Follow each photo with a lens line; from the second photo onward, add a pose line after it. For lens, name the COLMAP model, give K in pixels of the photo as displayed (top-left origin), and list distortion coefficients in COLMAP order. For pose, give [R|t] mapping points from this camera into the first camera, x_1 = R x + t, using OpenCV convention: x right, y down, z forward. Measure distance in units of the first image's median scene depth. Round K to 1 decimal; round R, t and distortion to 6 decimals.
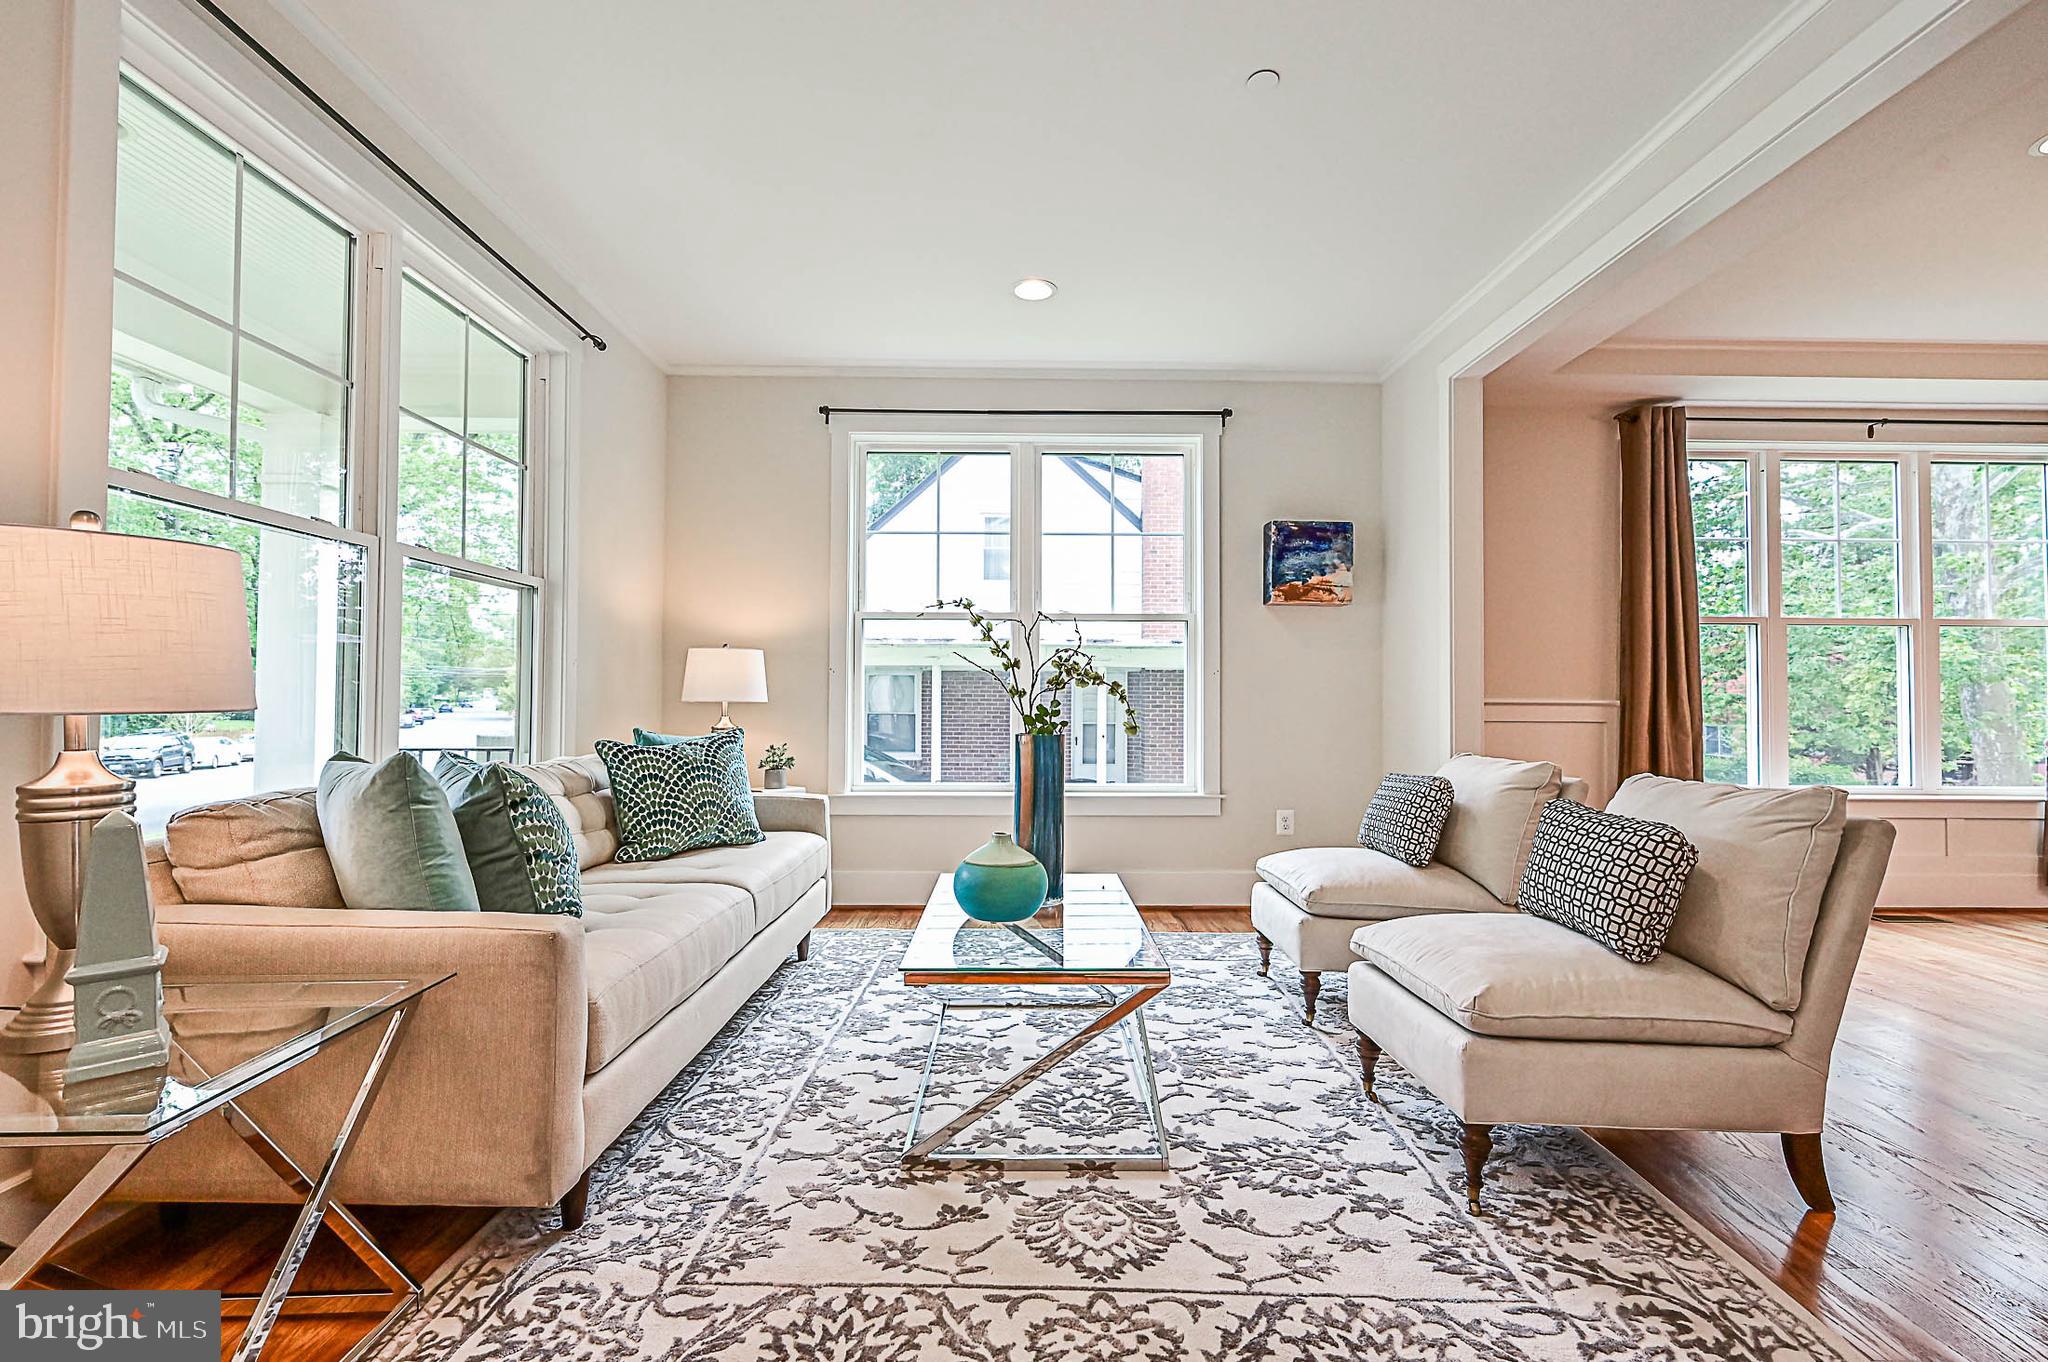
lens RADIAL K [[898.7, 0, 1031.0], [0, 898.7, 679.9], [0, 0, 1]] dist [-0.001746, 0.001325]
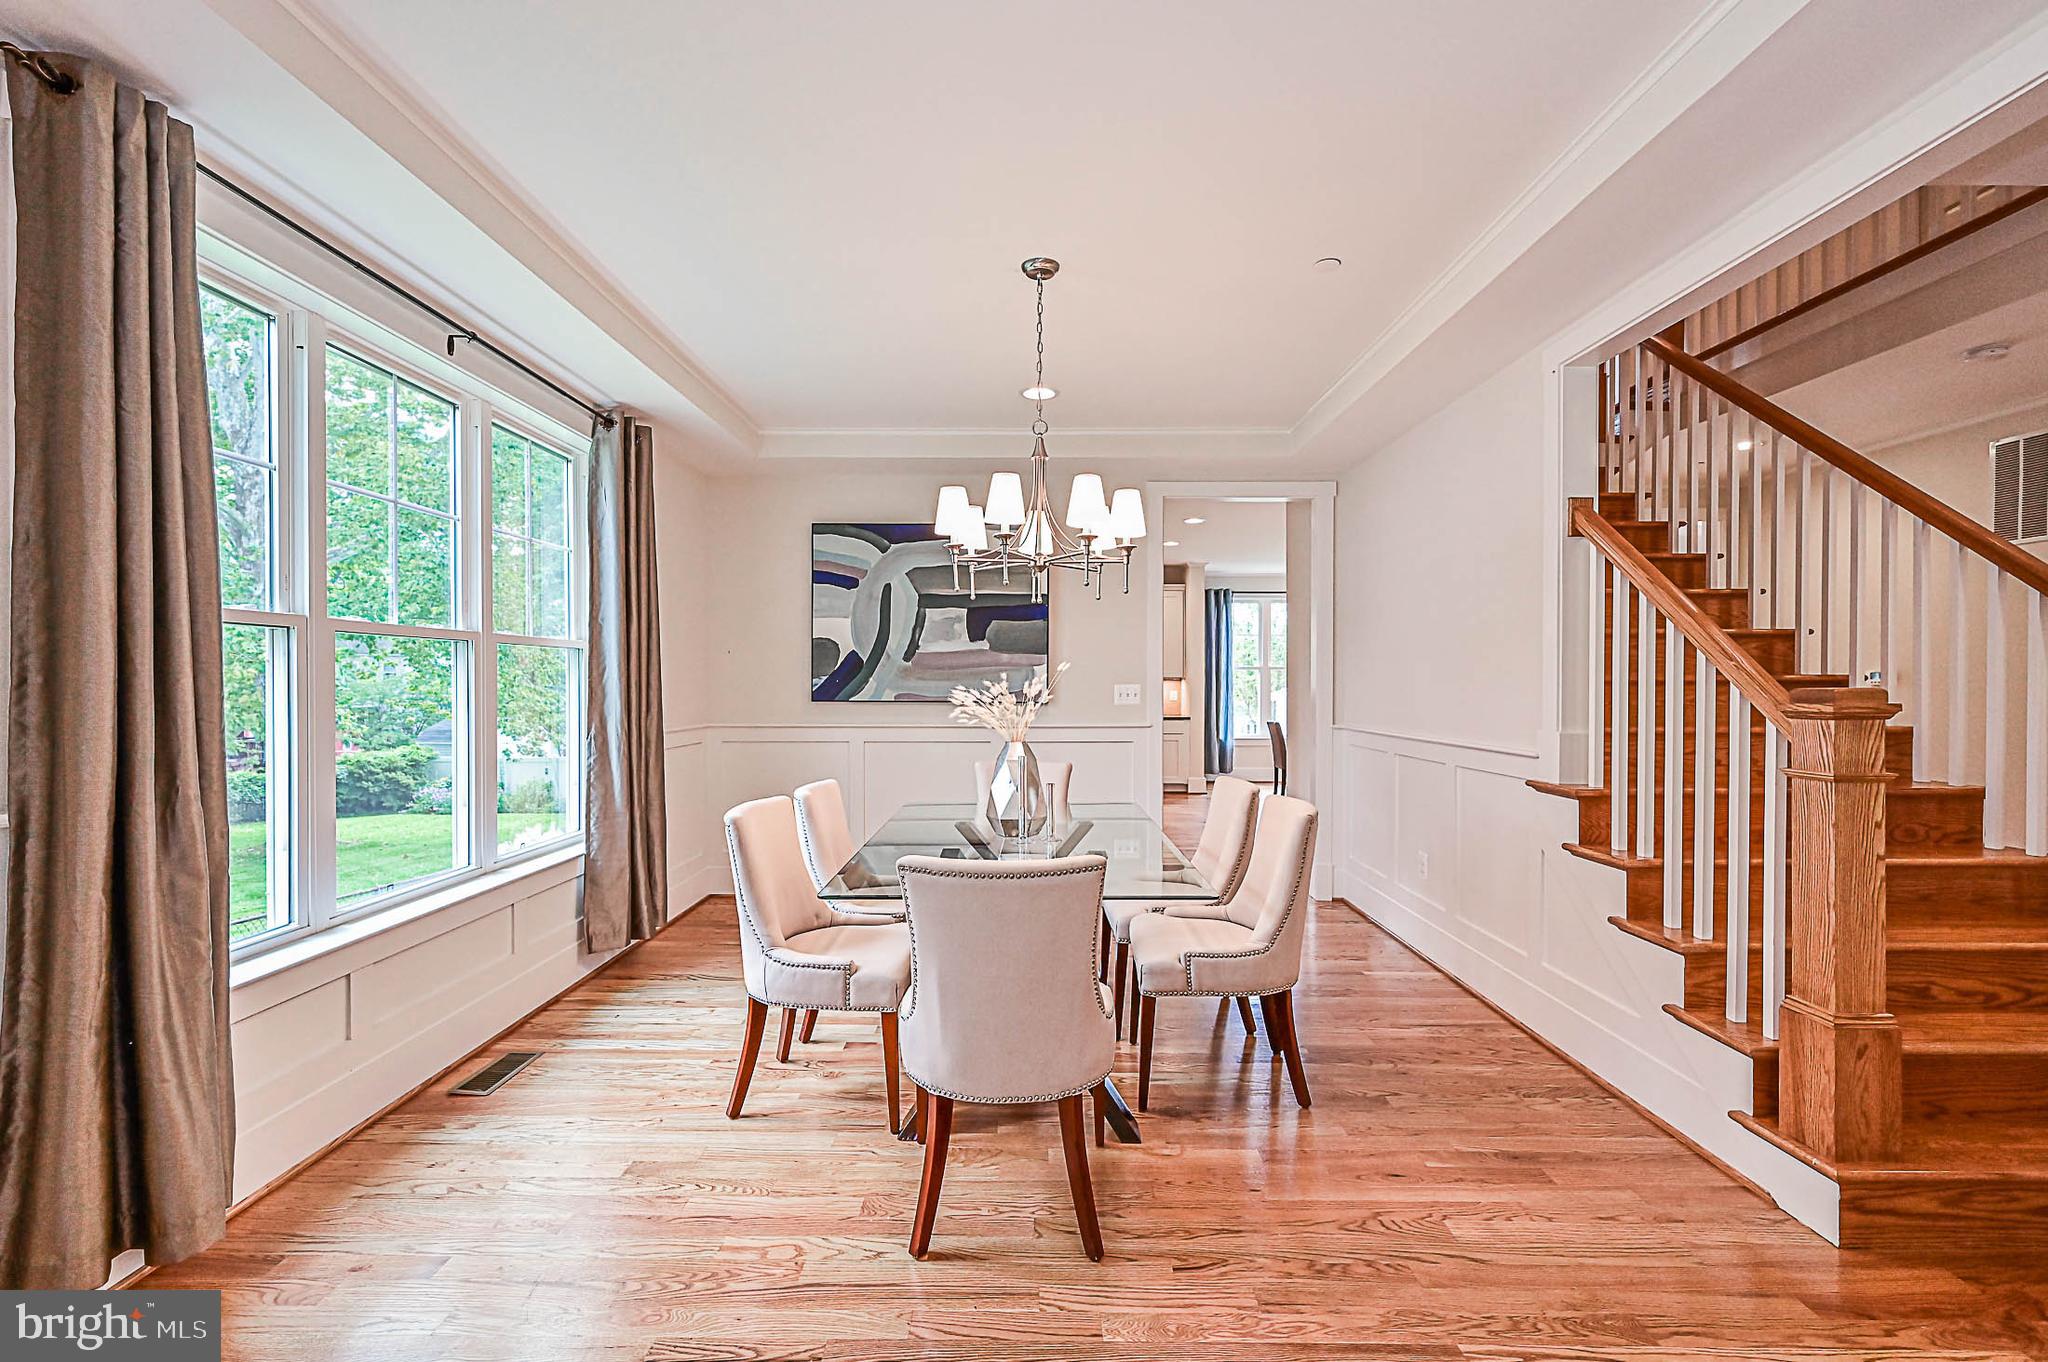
lens RADIAL K [[898.7, 0, 1021.2], [0, 898.7, 686.1], [0, 0, 1]] dist [-0.001746, 0.001325]
pose [[0.031810, -0.010555, 0.999438, 0.575863], [-0.023158, 0.999668, 0.011294, -0.087394], [-0.999226, -0.023504, 0.031555, 1.111405]]
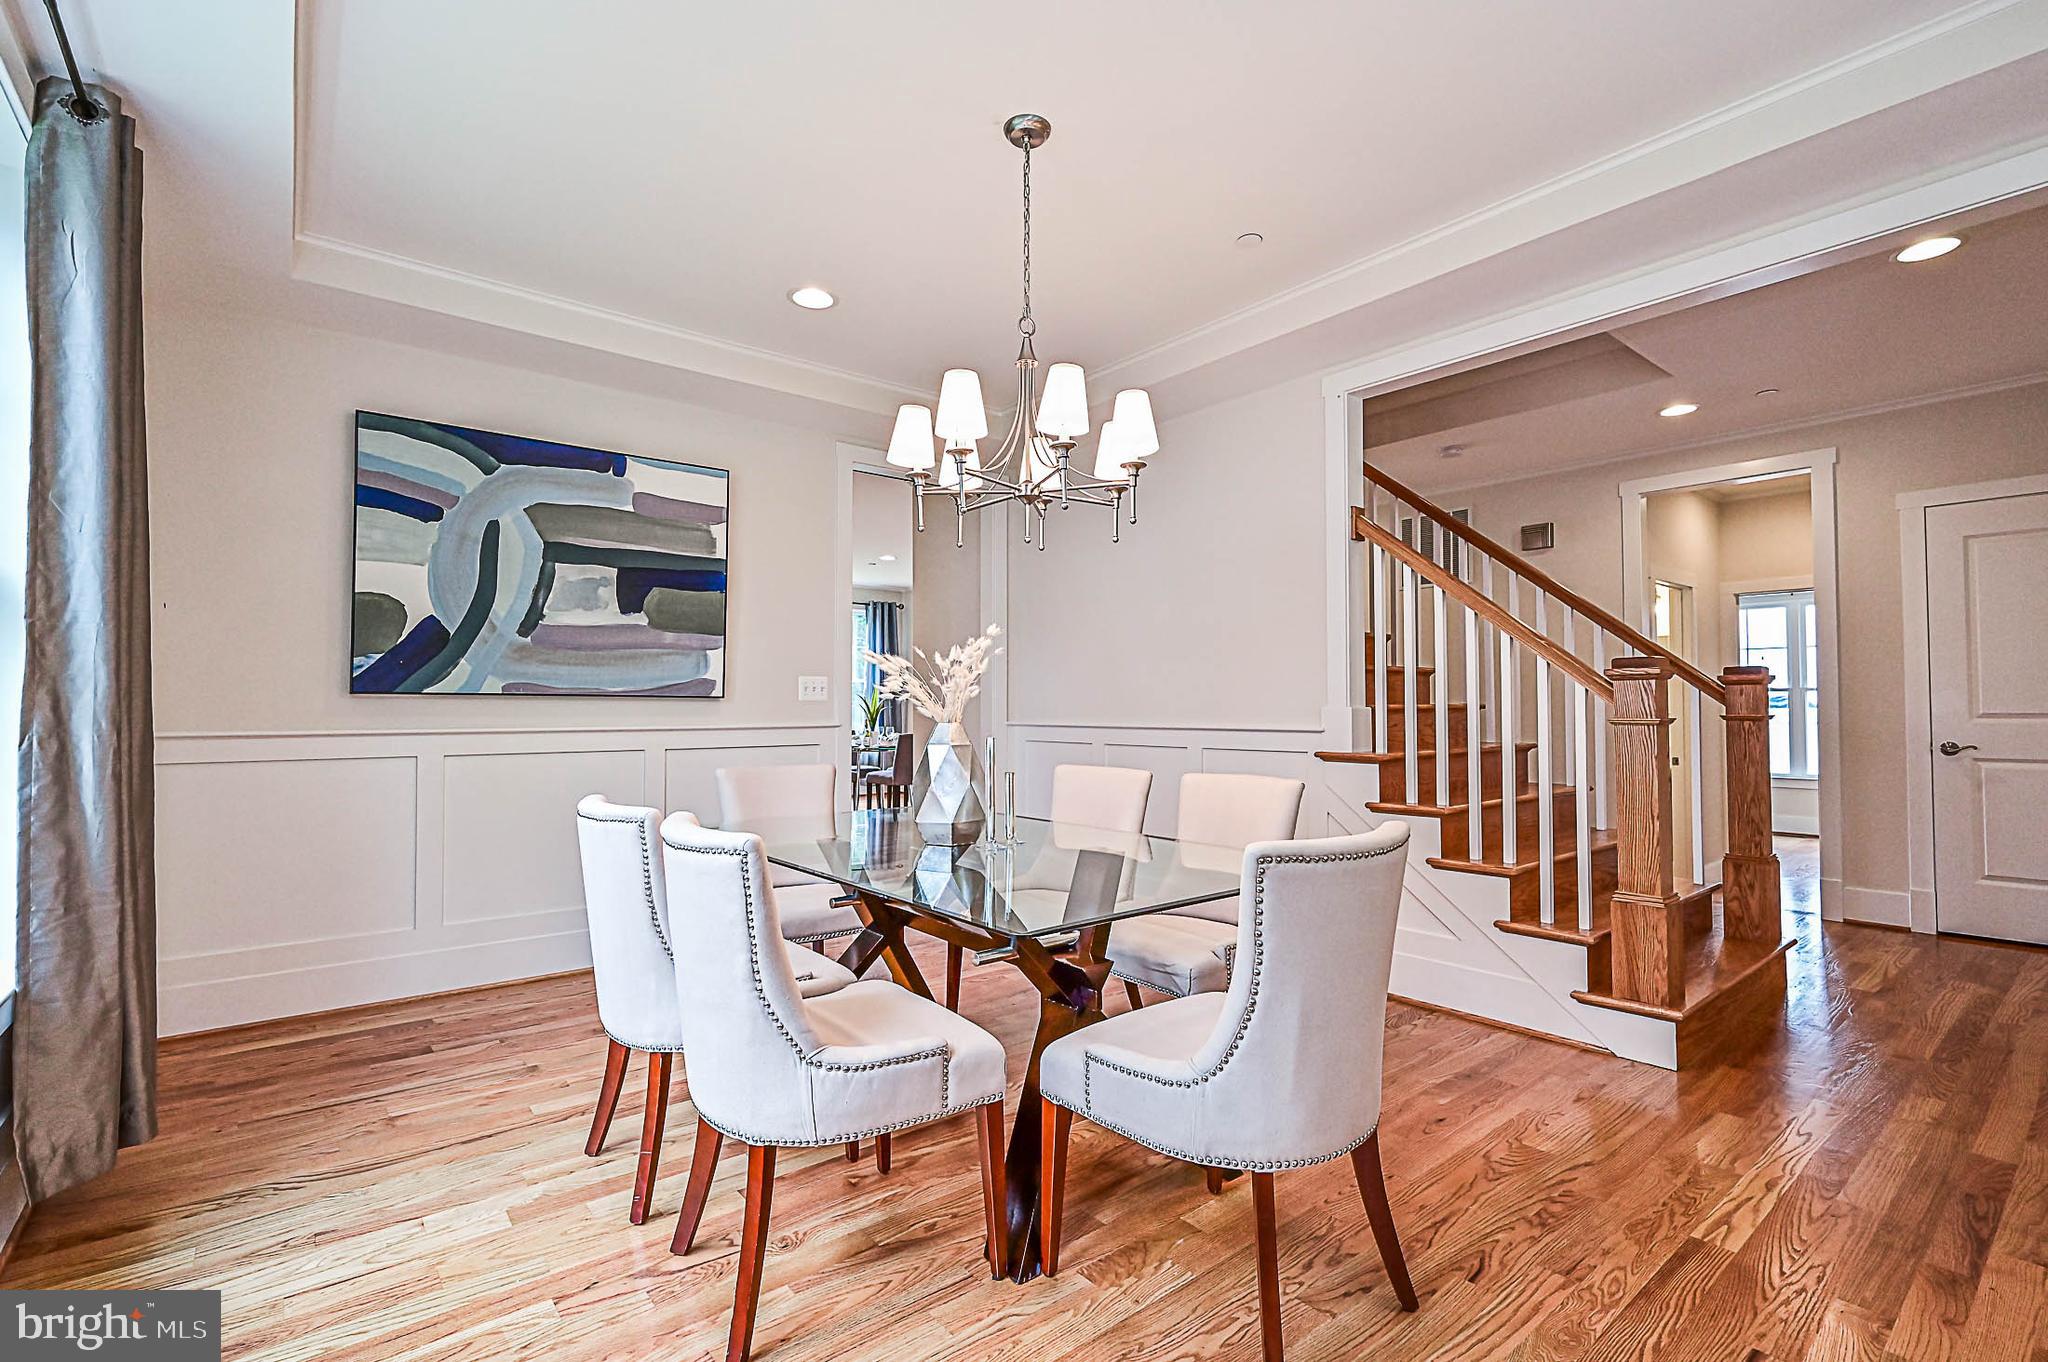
lens RADIAL K [[925.7, 0, 1035.1], [0, 925.7, 680.8], [0, 0, 1]] dist [0.000585, 0.001245]
pose [[-0.613472, 0.017744, 0.789517, 1.032810], [-0.019630, 0.999096, -0.037706, 0.005815], [-0.789472, -0.038630, -0.612570, 1.774682]]
